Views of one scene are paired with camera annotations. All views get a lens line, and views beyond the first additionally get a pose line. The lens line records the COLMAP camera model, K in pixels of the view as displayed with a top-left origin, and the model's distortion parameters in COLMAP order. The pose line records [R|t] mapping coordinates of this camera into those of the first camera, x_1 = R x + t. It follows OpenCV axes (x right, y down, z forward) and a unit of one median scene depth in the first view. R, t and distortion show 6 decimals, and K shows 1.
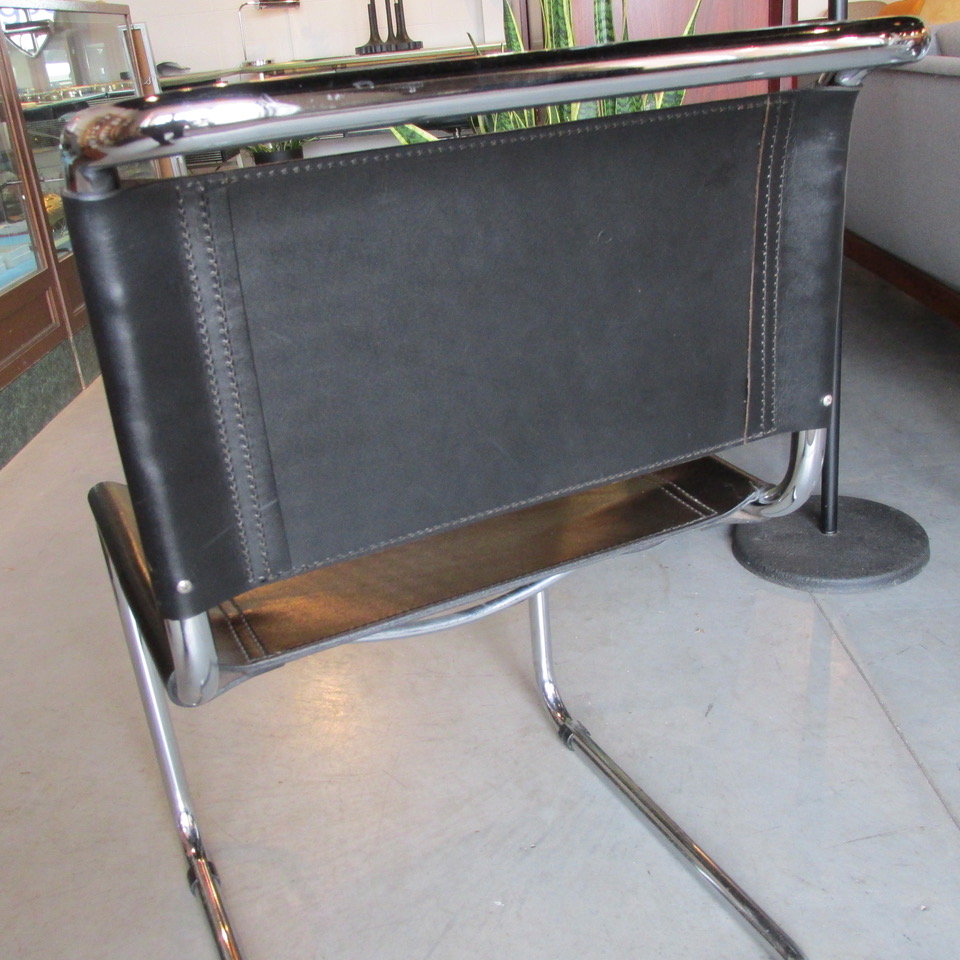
lens RADIAL K [[1067.6, 0, 480.0], [0, 1067.6, 480.0], [0, 0, 1]] dist [-0.025538, -0.014419]
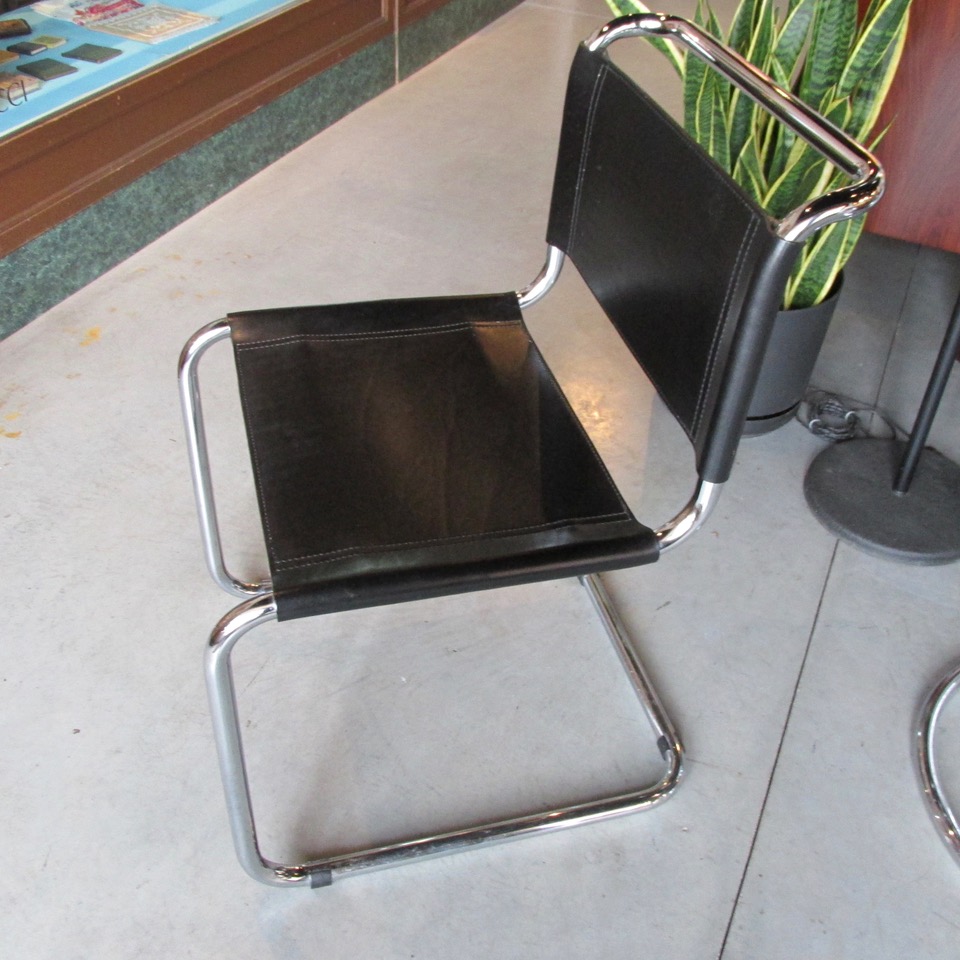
lens RADIAL K [[1067.6, 0, 480.0], [0, 1067.6, 480.0], [0, 0, 1]] dist [-0.025538, -0.014419]
pose [[0.893155, 0.373404, -0.250685, 0.228127], [-0.281497, 0.898842, 0.335920, -0.200790], [0.350760, -0.229462, 0.907918, -0.082599]]
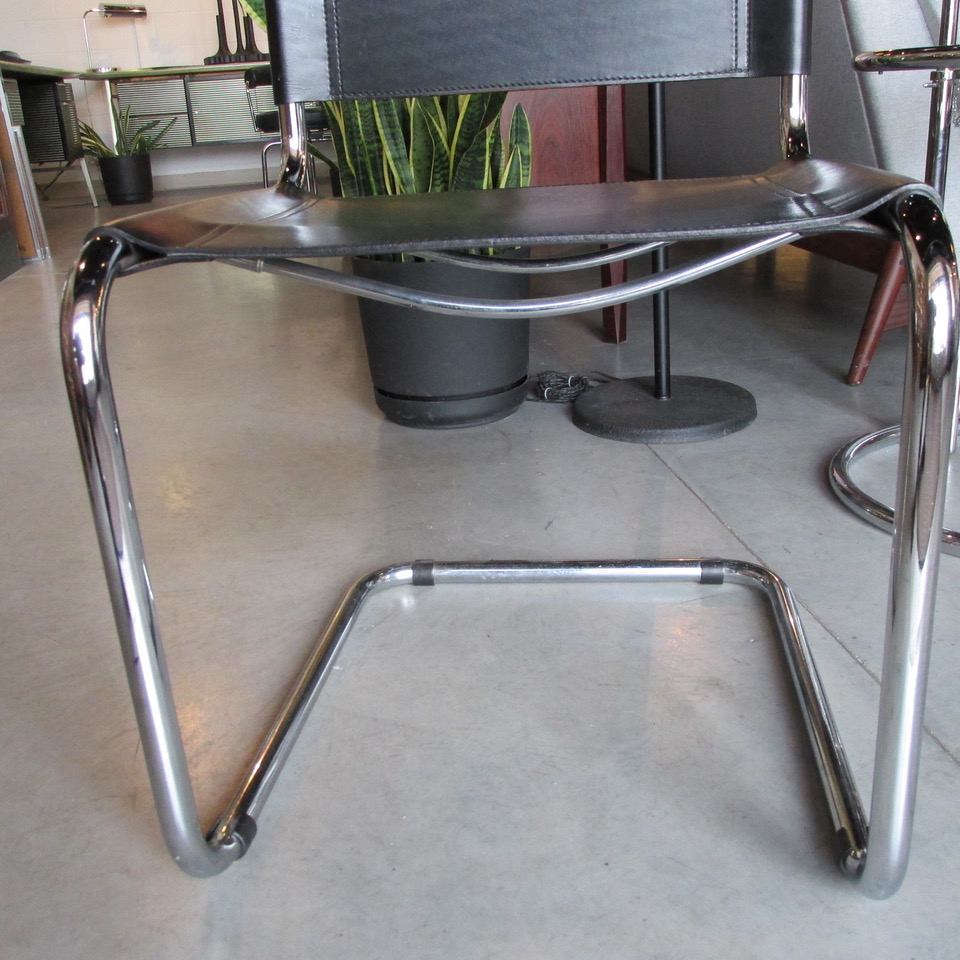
lens RADIAL K [[1067.6, 0, 480.0], [0, 1067.6, 480.0], [0, 0, 1]] dist [-0.025538, -0.014419]
pose [[0.991311, -0.015472, 0.130628, 0.014971], [0.022521, 0.998359, -0.052657, 0.185925], [-0.129599, 0.055141, 0.990032, -0.000115]]
